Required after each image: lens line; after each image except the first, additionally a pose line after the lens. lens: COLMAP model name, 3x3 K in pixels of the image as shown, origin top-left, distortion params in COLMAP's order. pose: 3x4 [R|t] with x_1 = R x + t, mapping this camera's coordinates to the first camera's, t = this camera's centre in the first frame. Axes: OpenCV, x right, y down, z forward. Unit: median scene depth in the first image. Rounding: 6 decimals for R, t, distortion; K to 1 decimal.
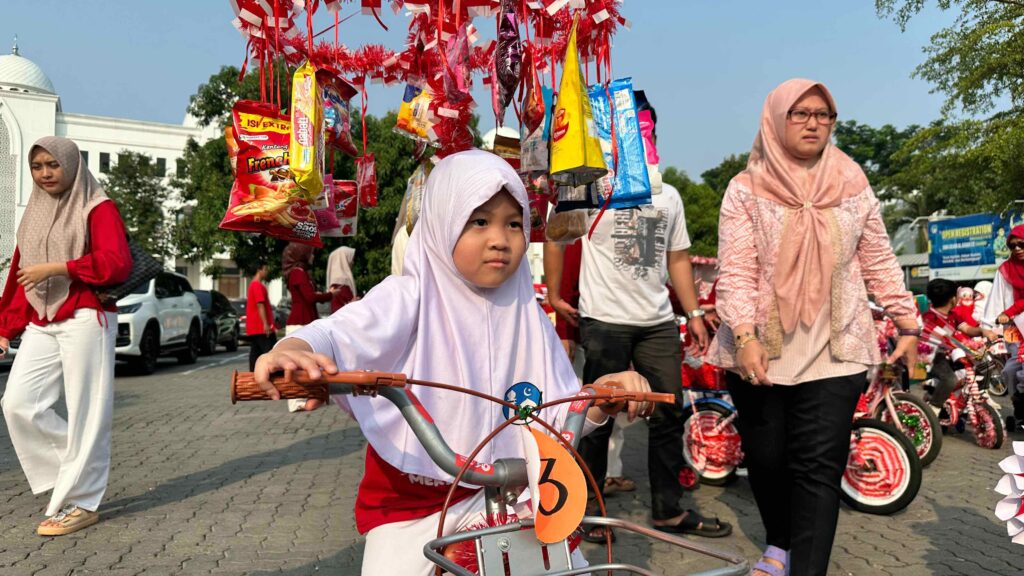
lens RADIAL K [[721.2, 0, 512.0], [0, 721.2, 288.0], [0, 0, 1]] dist [0.087041, -0.096107]
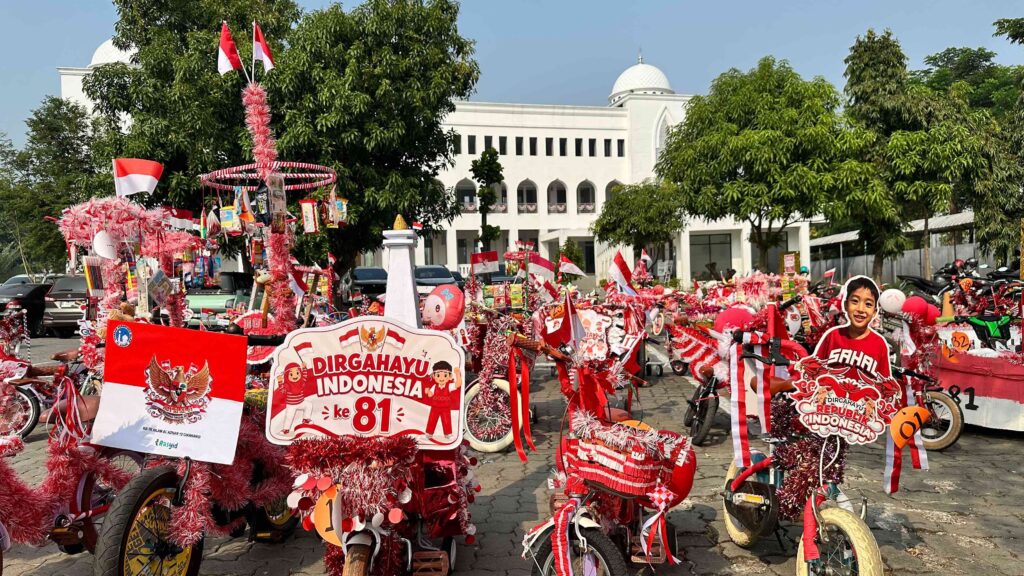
lens RADIAL K [[726.4, 0, 512.0], [0, 726.4, 288.0], [0, 0, 1]] dist [0.087402, -0.125703]
pose [[0.962955, -0.018982, -0.268995, 0.190891], [0.030055, 0.998859, 0.037105, 0.010984], [0.267984, -0.043815, 0.962427, 0.320049]]
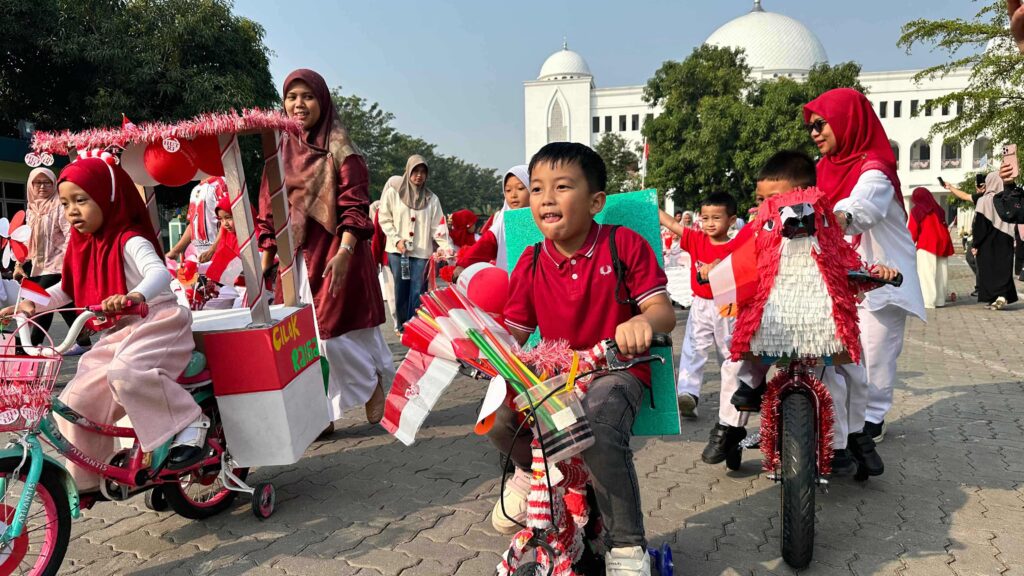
lens RADIAL K [[725.4, 0, 498.3], [0, 725.4, 285.6], [0, 0, 1]] dist [0.081447, -0.160934]
pose [[0.748437, 0.028753, -0.662582, 0.309353], [0.041736, 0.995037, 0.090324, -0.016638], [0.661891, -0.095256, 0.743523, -0.291843]]
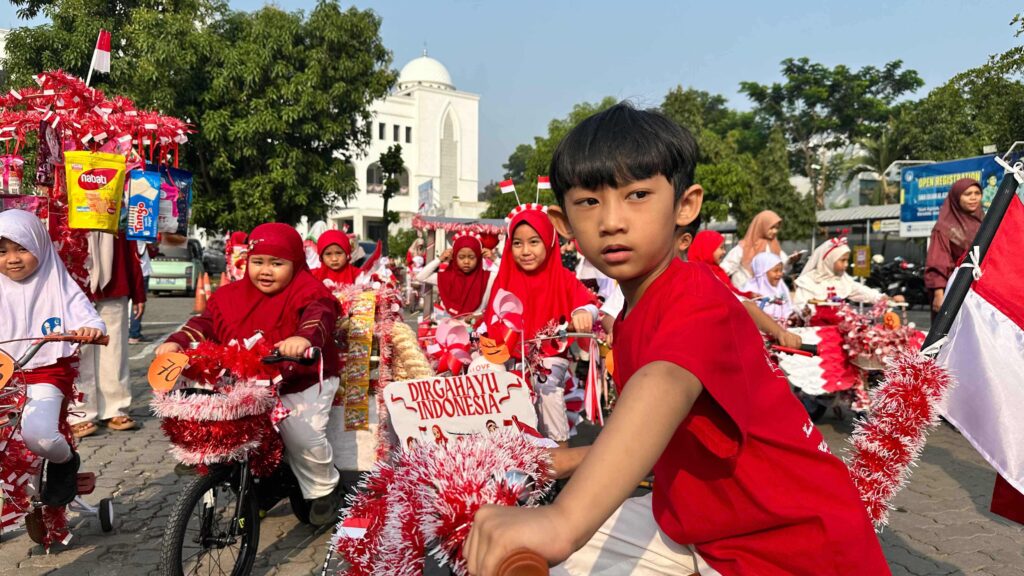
lens RADIAL K [[725.4, 0, 498.3], [0, 725.4, 285.6], [0, 0, 1]] dist [0.081447, -0.160934]
pose [[0.996315, 0.019652, 0.083490, 0.022792], [-0.025206, 0.997502, 0.065993, 0.002950], [-0.081985, -0.067854, 0.994321, 0.155569]]
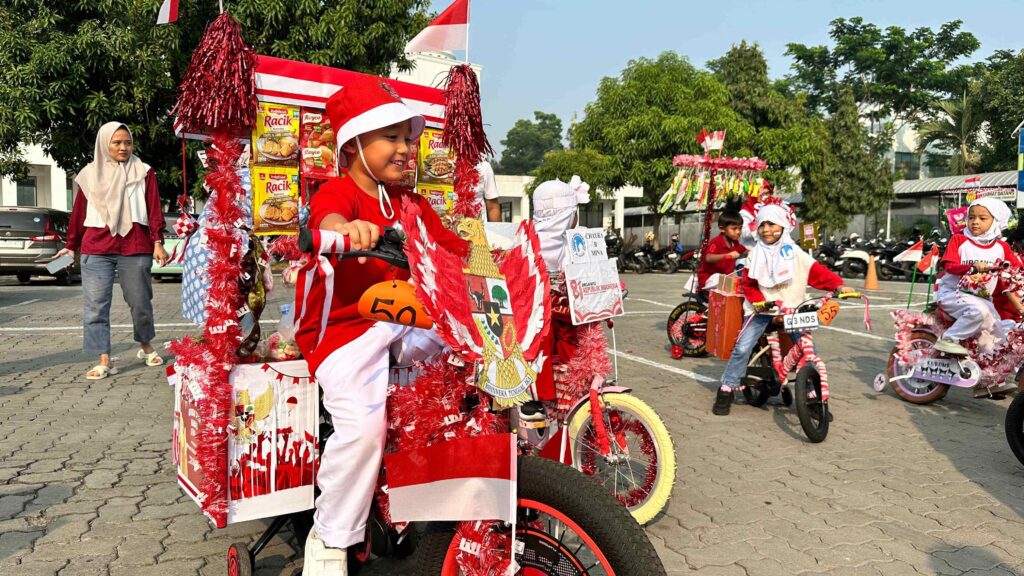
lens RADIAL K [[734.0, 0, 512.0], [0, 734.0, 288.0], [0, 0, 1]] dist [0.005248, -0.002543]
pose [[0.991928, 0.009512, 0.126444, -0.041431], [-0.021304, 0.995509, 0.092237, 0.013299], [-0.124999, -0.094187, 0.987676, 0.268999]]
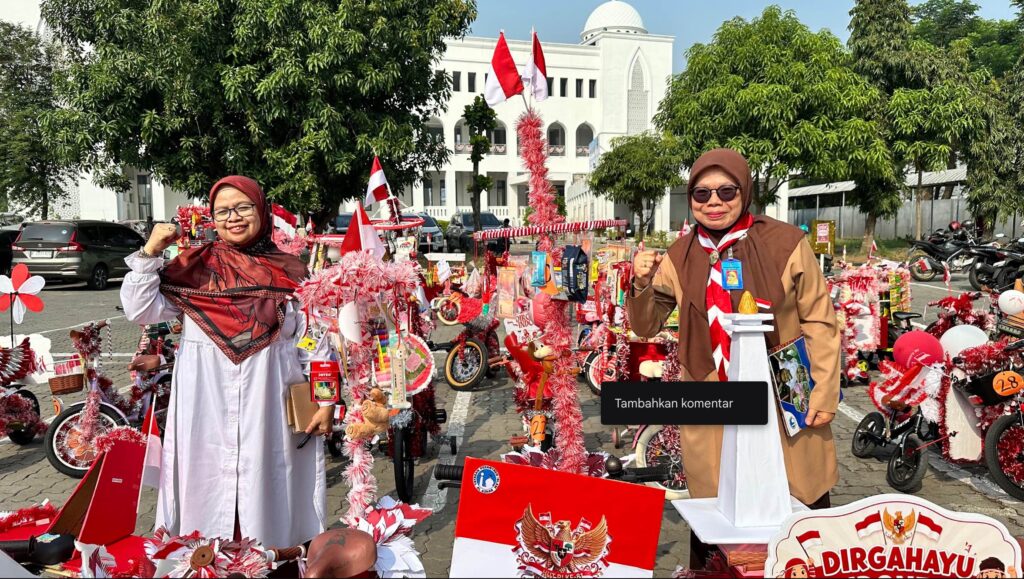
lens RADIAL K [[732.3, 0, 512.0], [0, 732.3, 289.5], [0, 0, 1]] dist [0.056194, -0.075103]
pose [[0.978093, 0.016280, -0.207529, 0.149340], [0.009726, 0.992275, 0.123676, -0.003387], [0.207939, -0.122985, 0.970379, 0.327198]]
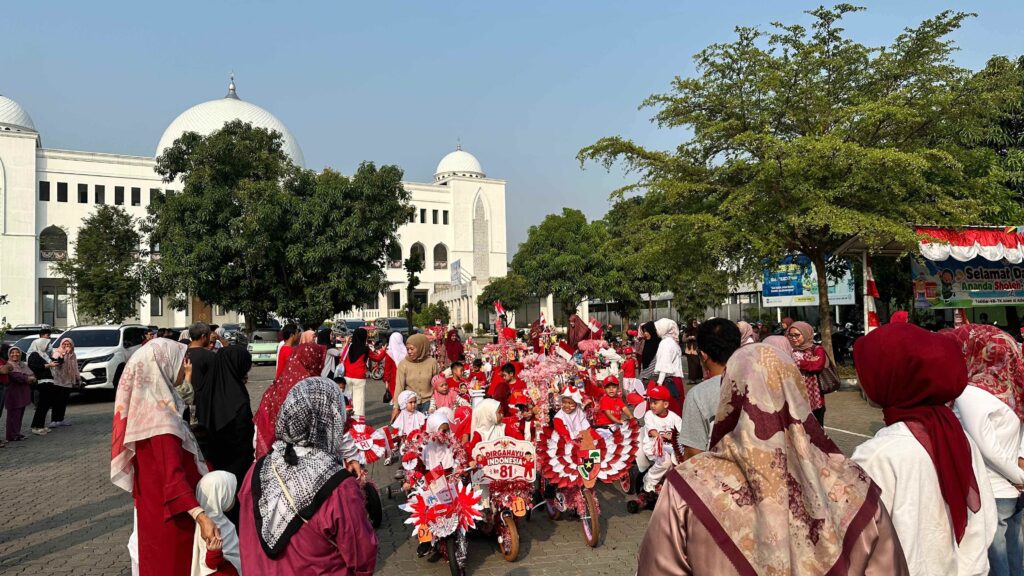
lens RADIAL K [[721.2, 0, 512.0], [0, 721.2, 288.0], [0, 0, 1]] dist [0.087041, -0.096107]
pose [[0.999626, -0.013023, 0.024061, 0.103929], [0.013153, 0.999900, -0.005257, -0.035759], [-0.023990, 0.005572, 0.999697, -0.197431]]
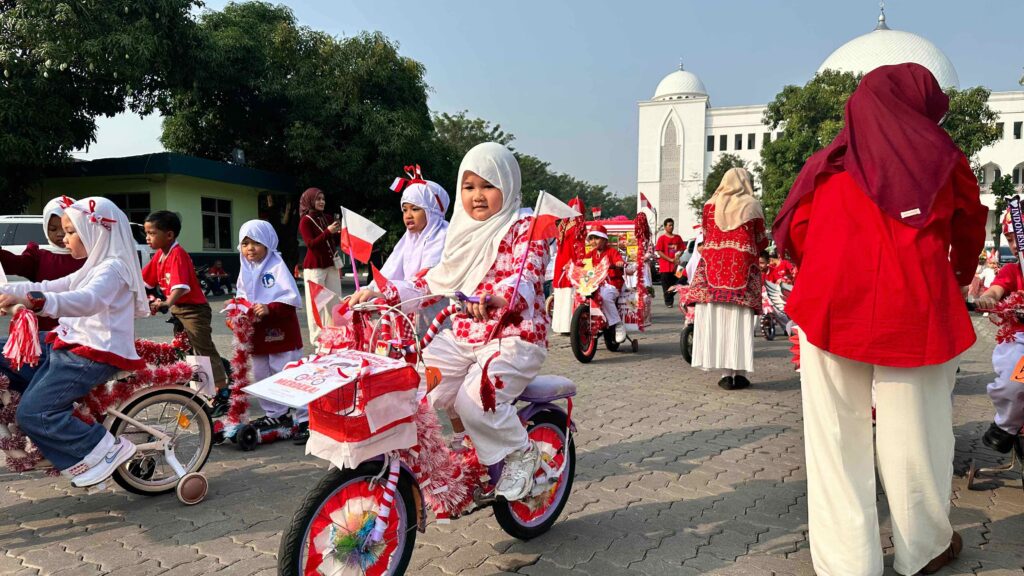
lens RADIAL K [[725.4, 0, 498.3], [0, 725.4, 285.6], [0, 0, 1]] dist [0.081447, -0.160934]
pose [[0.648827, 0.033764, -0.760186, 0.350857], [0.024126, 0.997600, 0.064901, -0.018529], [0.760553, -0.060450, 0.646456, -0.386660]]
